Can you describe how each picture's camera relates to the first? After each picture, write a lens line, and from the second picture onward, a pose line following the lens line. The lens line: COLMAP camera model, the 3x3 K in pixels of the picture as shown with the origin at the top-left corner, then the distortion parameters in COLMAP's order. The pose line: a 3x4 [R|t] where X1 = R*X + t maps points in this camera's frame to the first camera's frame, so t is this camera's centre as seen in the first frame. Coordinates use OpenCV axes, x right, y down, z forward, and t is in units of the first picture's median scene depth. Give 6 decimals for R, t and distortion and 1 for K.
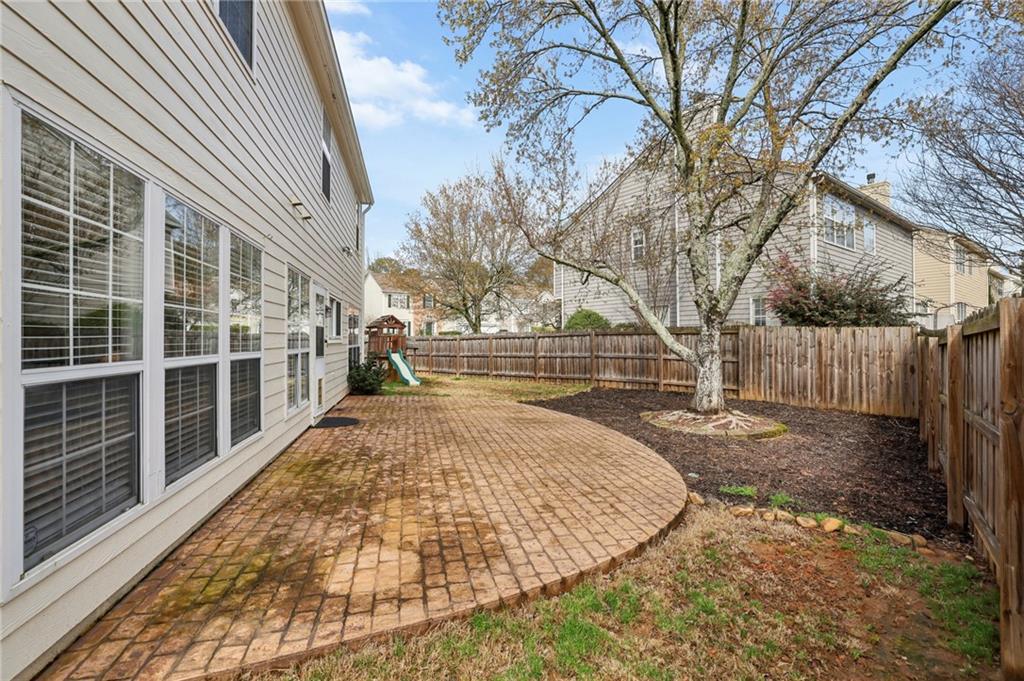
lens RADIAL K [[457.6, 0, 512.0], [0, 457.6, 340.5], [0, 0, 1]] dist [-0.000470, -0.000031]
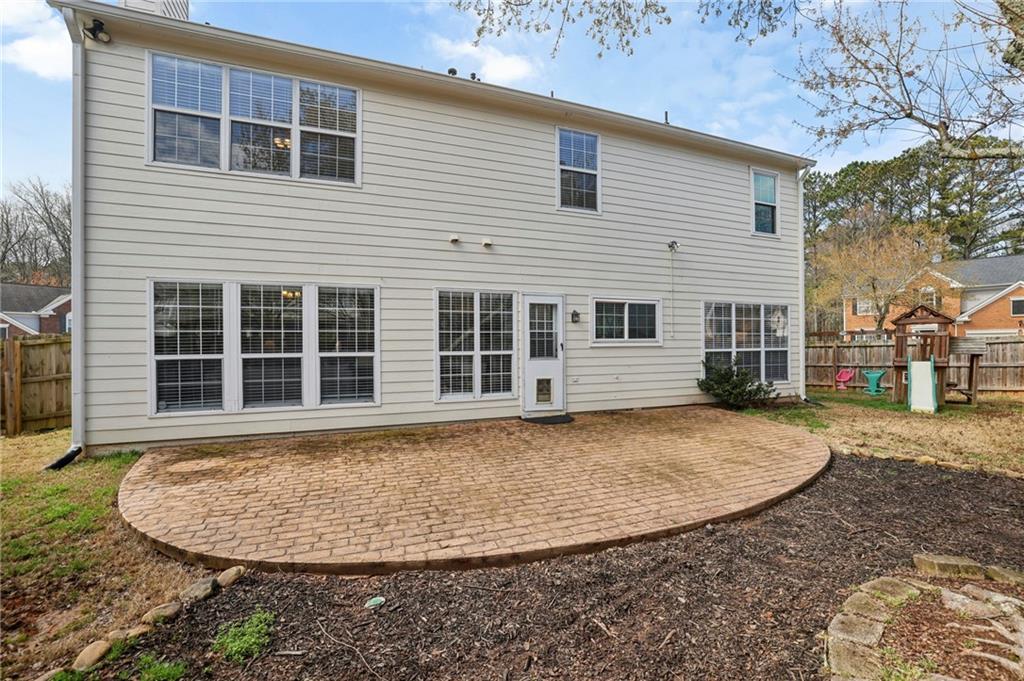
lens RADIAL K [[445.0, 0, 508.7], [0, 445.0, 343.0], [0, 0, 1]] dist [-0.000071, 0.000069]
pose [[0.141634, -0.005228, -0.989905, 1.276376], [0.008187, 0.999958, -0.004110, 0.001376], [0.989885, -0.007522, 0.141671, 1.491977]]
